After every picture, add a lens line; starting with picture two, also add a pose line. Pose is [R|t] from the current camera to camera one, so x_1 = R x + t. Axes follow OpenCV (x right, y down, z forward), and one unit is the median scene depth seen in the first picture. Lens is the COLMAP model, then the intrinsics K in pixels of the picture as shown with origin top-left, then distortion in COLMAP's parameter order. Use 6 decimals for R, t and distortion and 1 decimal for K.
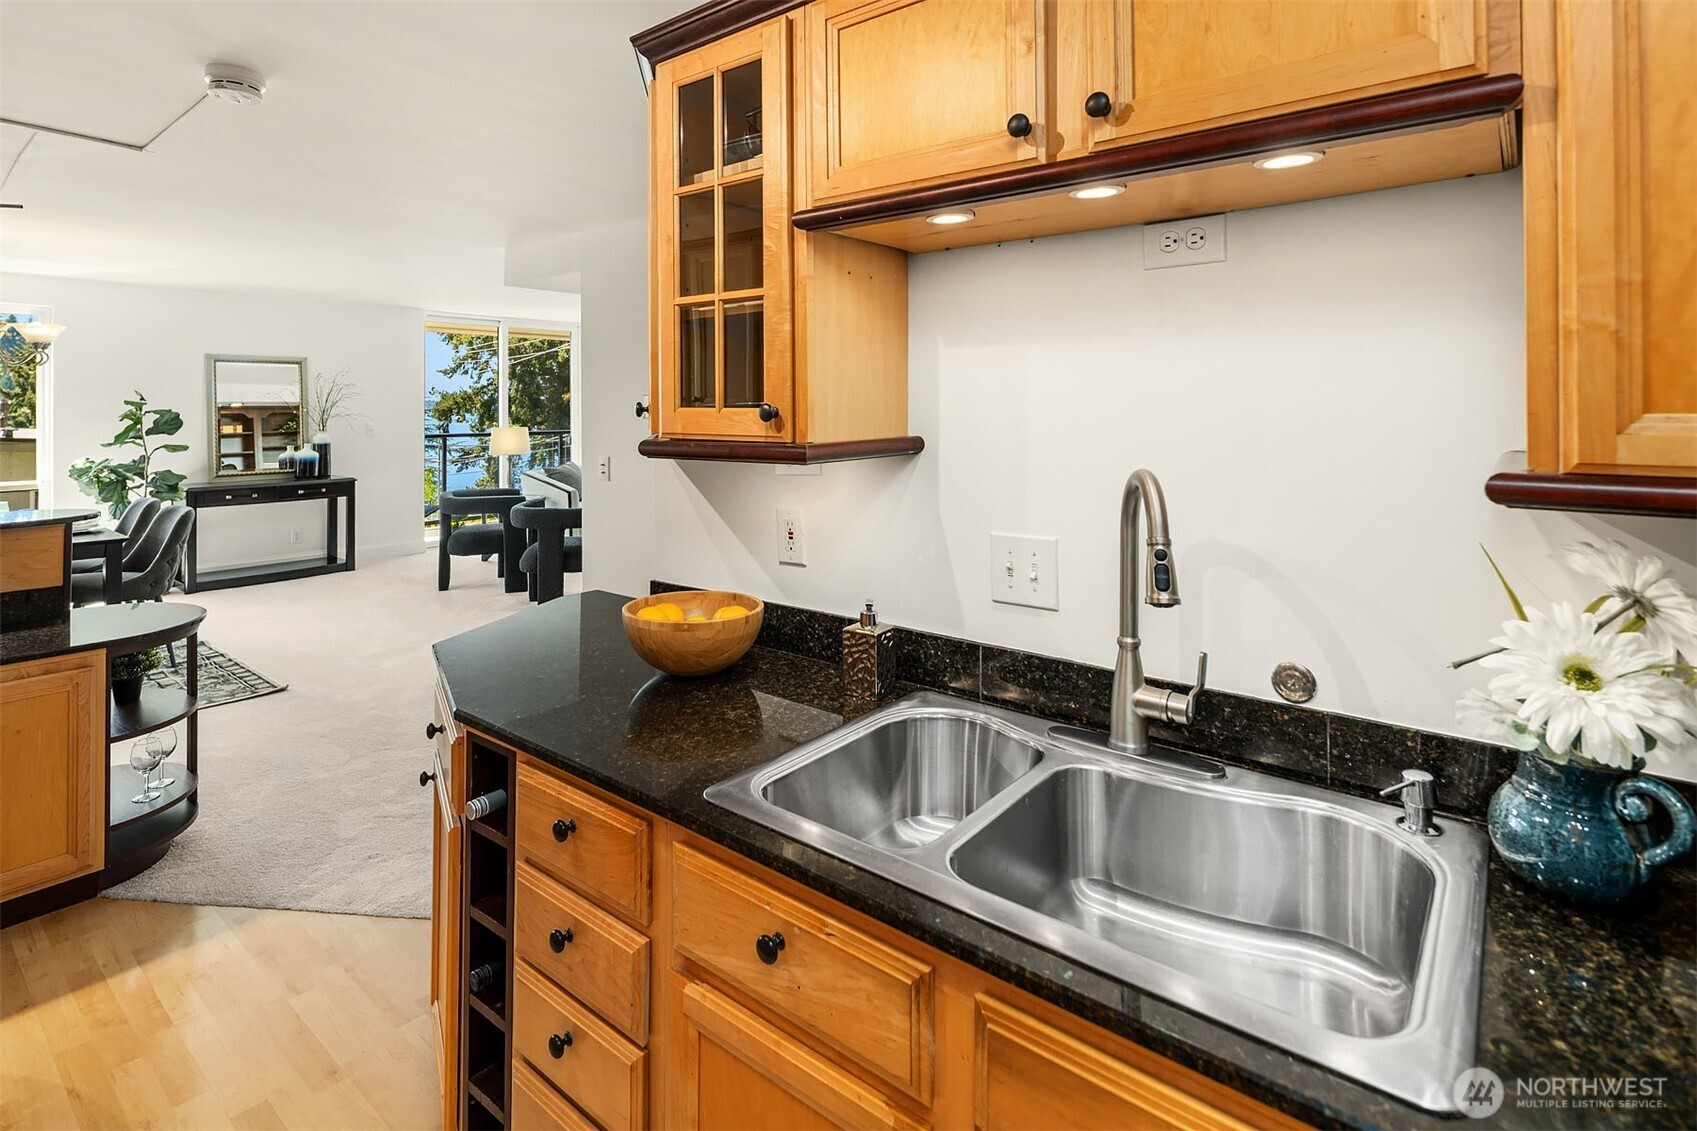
lens RADIAL K [[841.1, 0, 829.8], [0, 841.1, 405.4], [0, 0, 1]] dist [-0.012390, -0.000118]
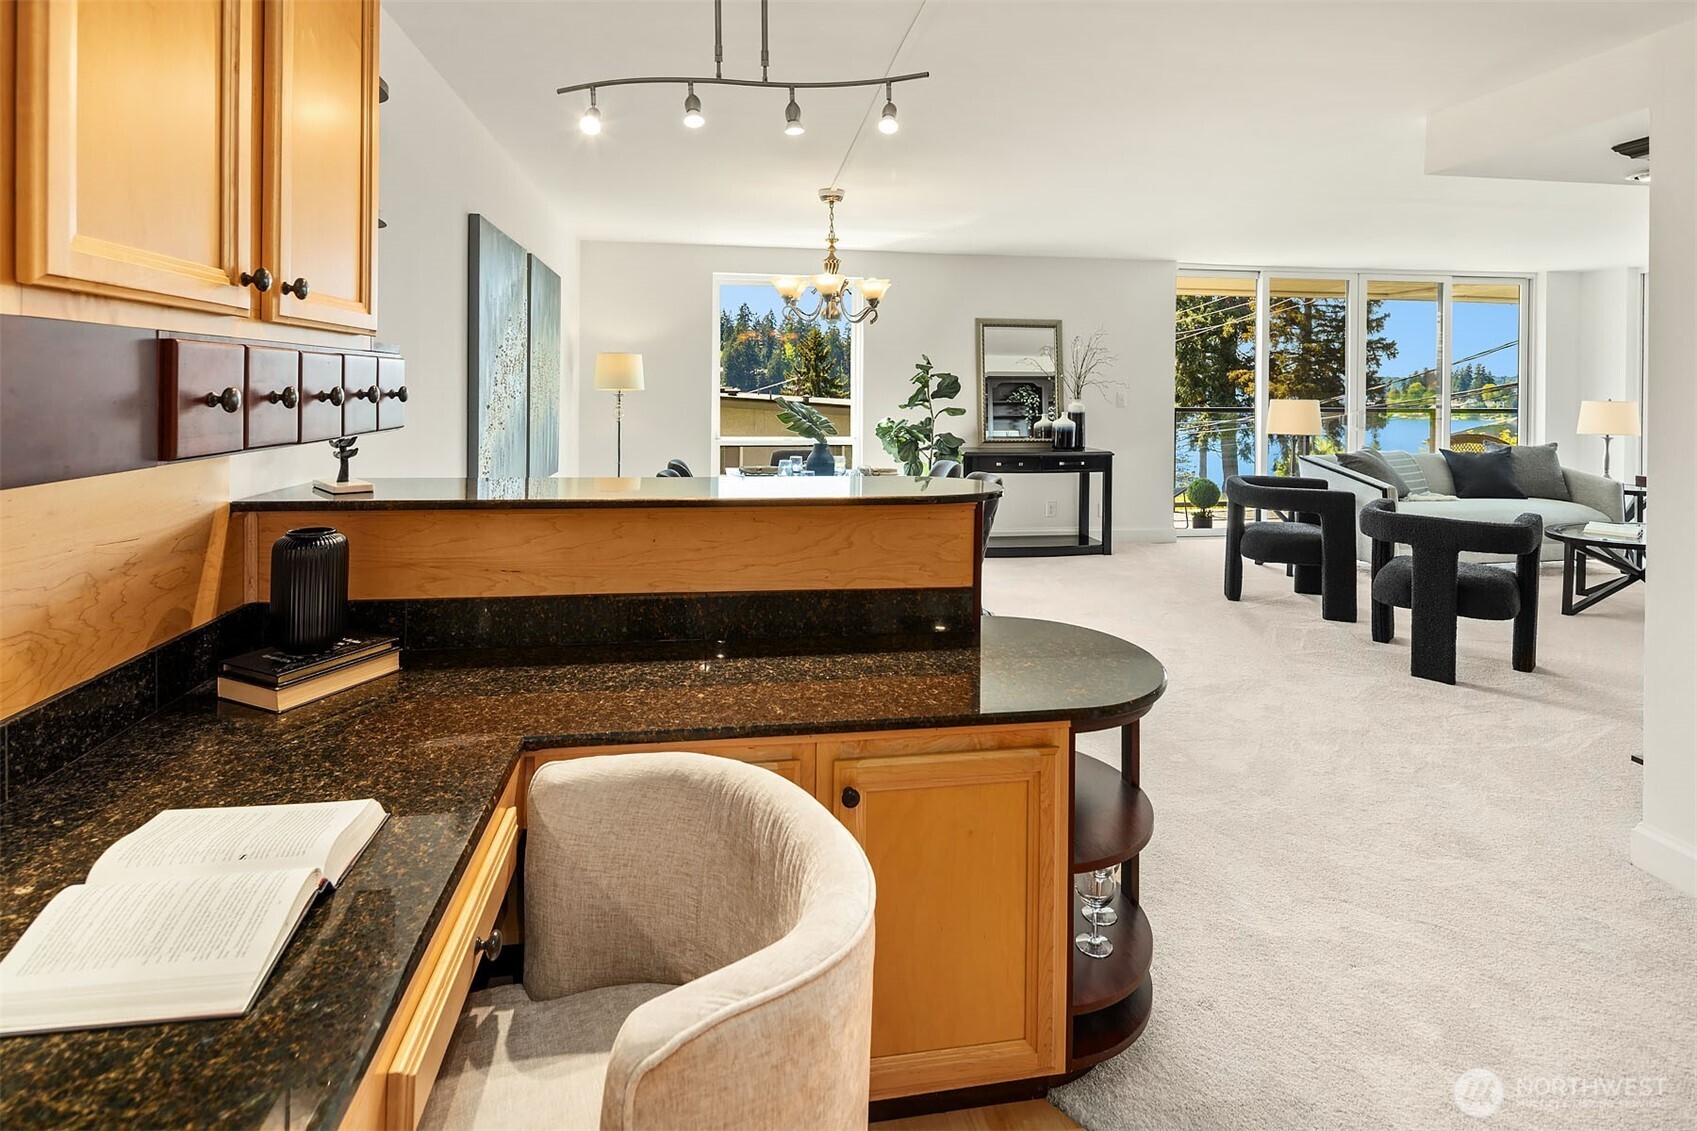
lens RADIAL K [[826.9, 0, 831.9], [0, 826.9, 385.5], [0, 0, 1]] dist [-0.000803, 0.000062]
pose [[0.742049, 0.011637, -0.670245, -0.221021], [-0.010933, 0.999926, 0.005257, 0.015639], [0.670256, 0.003427, 0.742122, 0.157272]]
